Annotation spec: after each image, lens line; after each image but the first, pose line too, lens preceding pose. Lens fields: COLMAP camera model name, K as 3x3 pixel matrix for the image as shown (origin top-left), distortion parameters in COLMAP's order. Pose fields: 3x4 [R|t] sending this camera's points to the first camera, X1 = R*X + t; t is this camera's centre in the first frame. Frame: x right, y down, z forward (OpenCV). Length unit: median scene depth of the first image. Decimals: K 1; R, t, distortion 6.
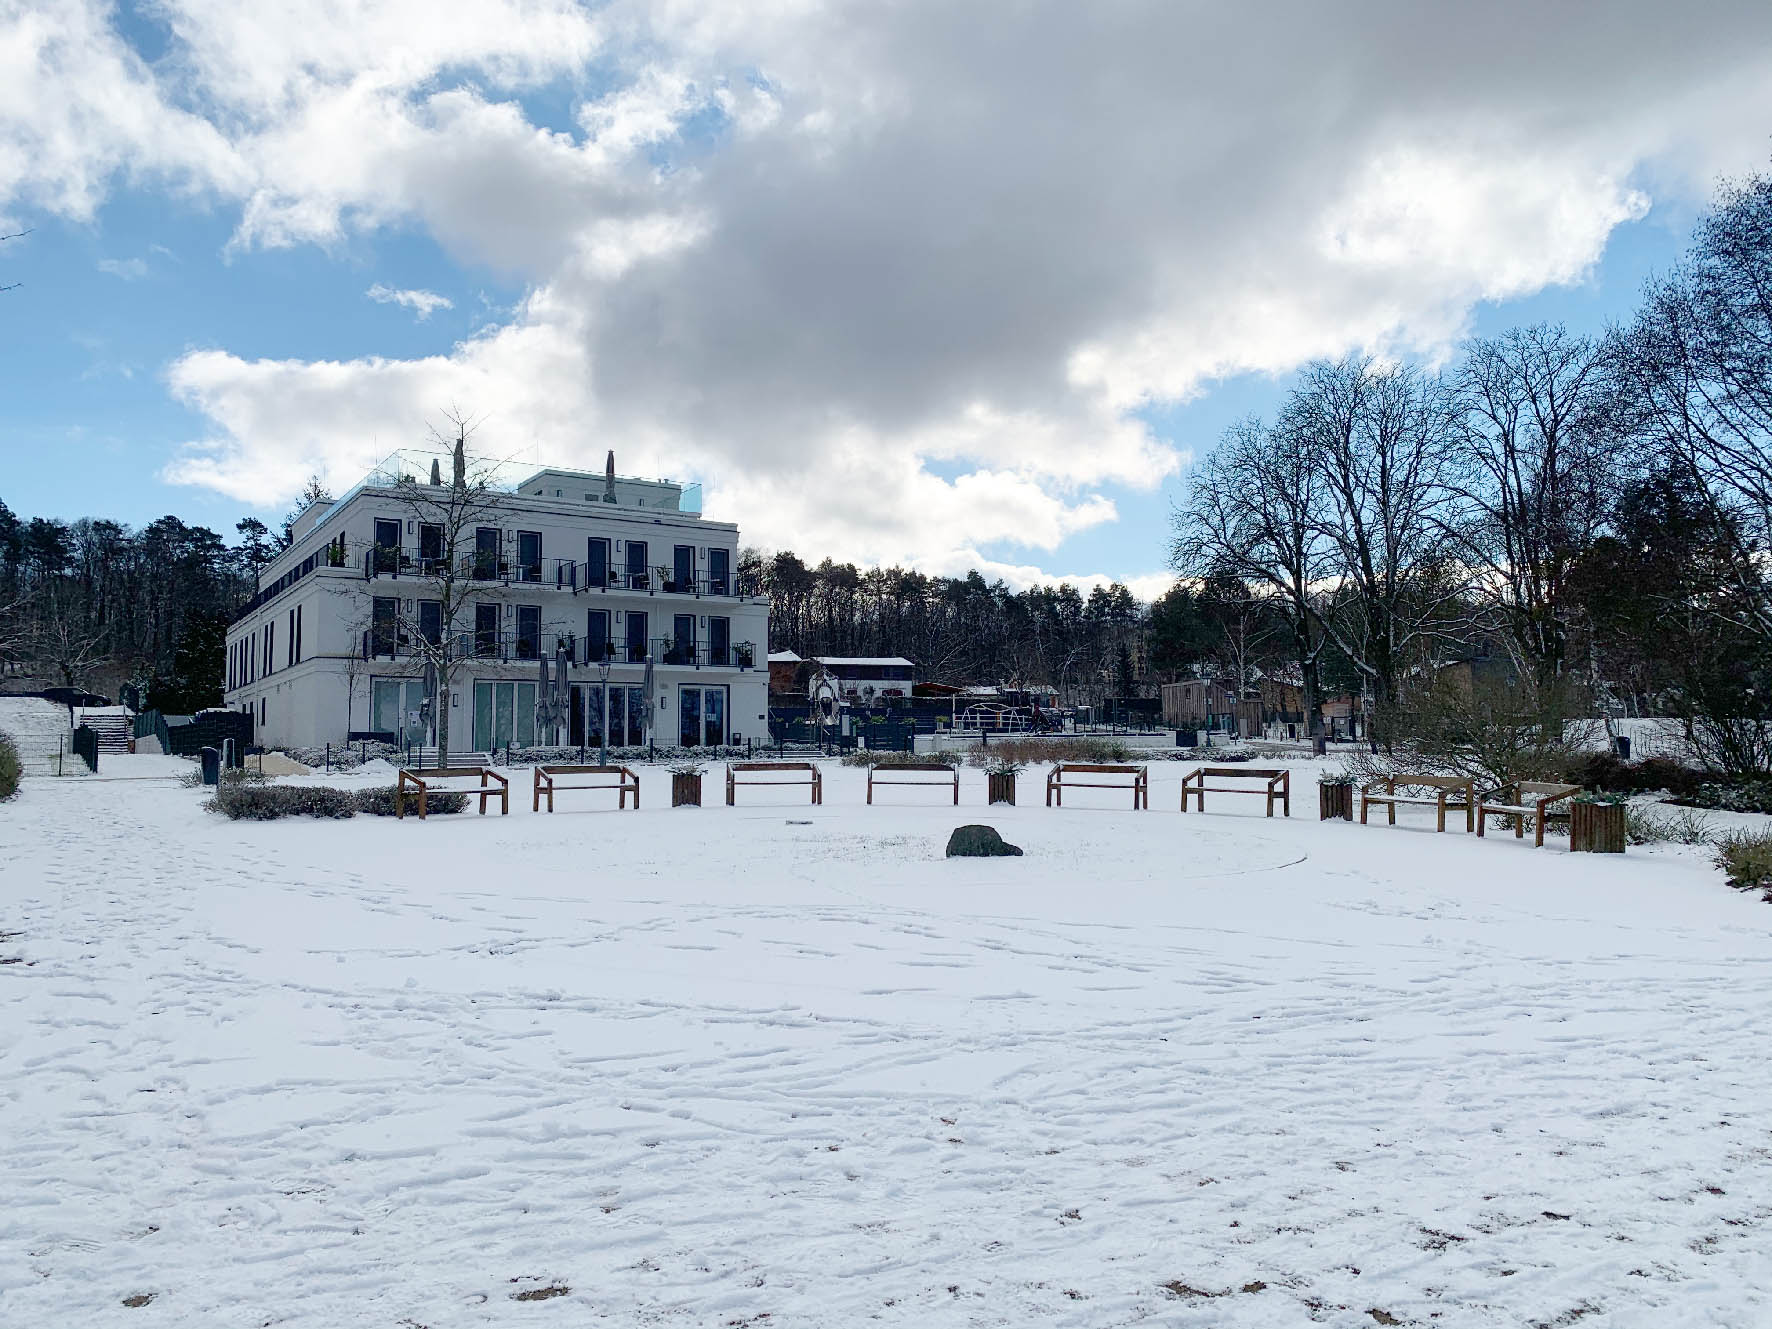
lens RADIAL K [[1390.8, 0, 886.0], [0, 1390.8, 664.5], [0, 0, 1]] dist [0.202223, -0.513231]
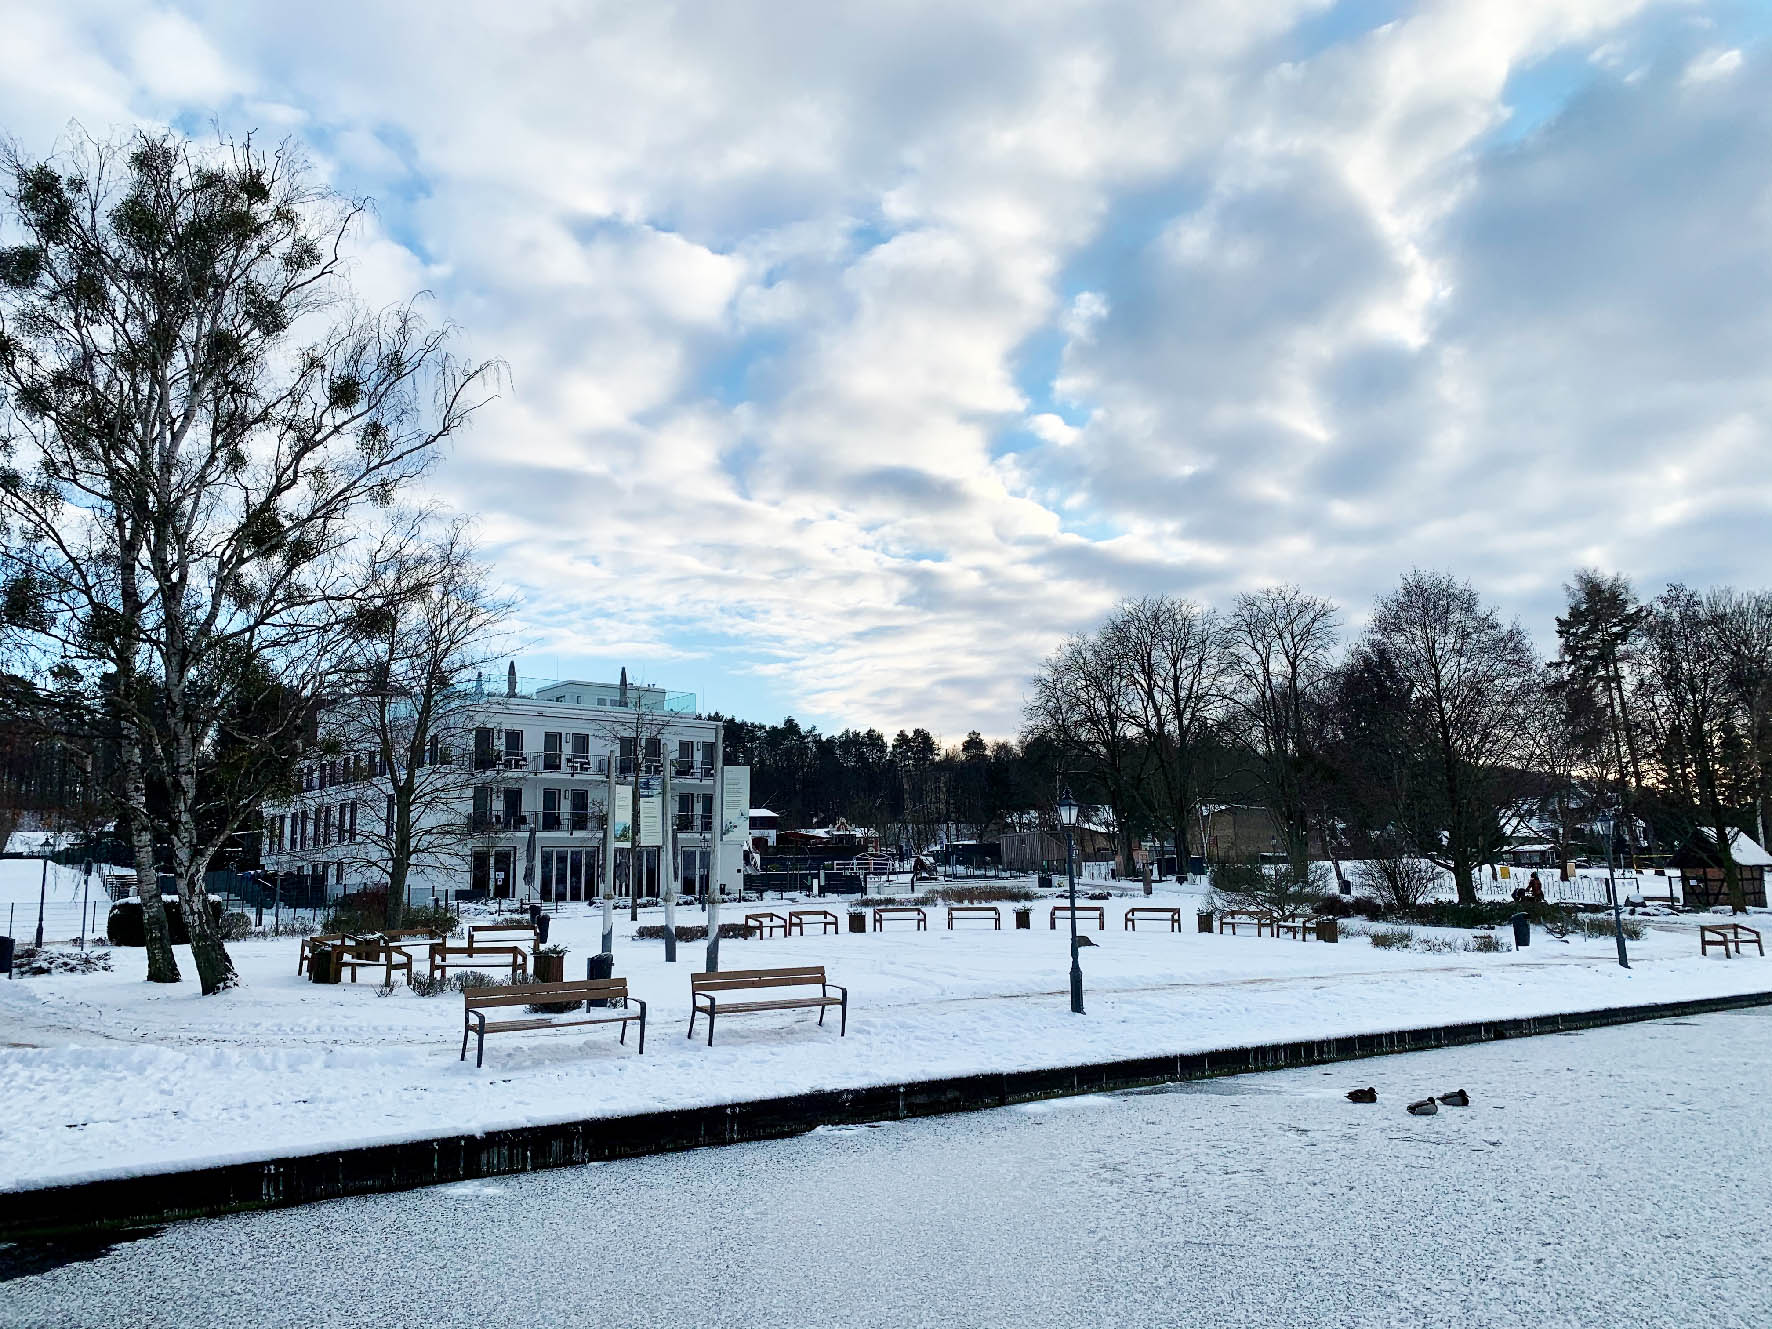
lens RADIAL K [[1390.8, 0, 886.0], [0, 1390.8, 664.5], [0, 0, 1]] dist [0.202223, -0.513231]
pose [[0.987735, 0.009913, 0.155826, -0.132007], [0.005101, 0.995401, -0.095655, -0.023755], [-0.156057, 0.095277, 0.983142, -0.275943]]
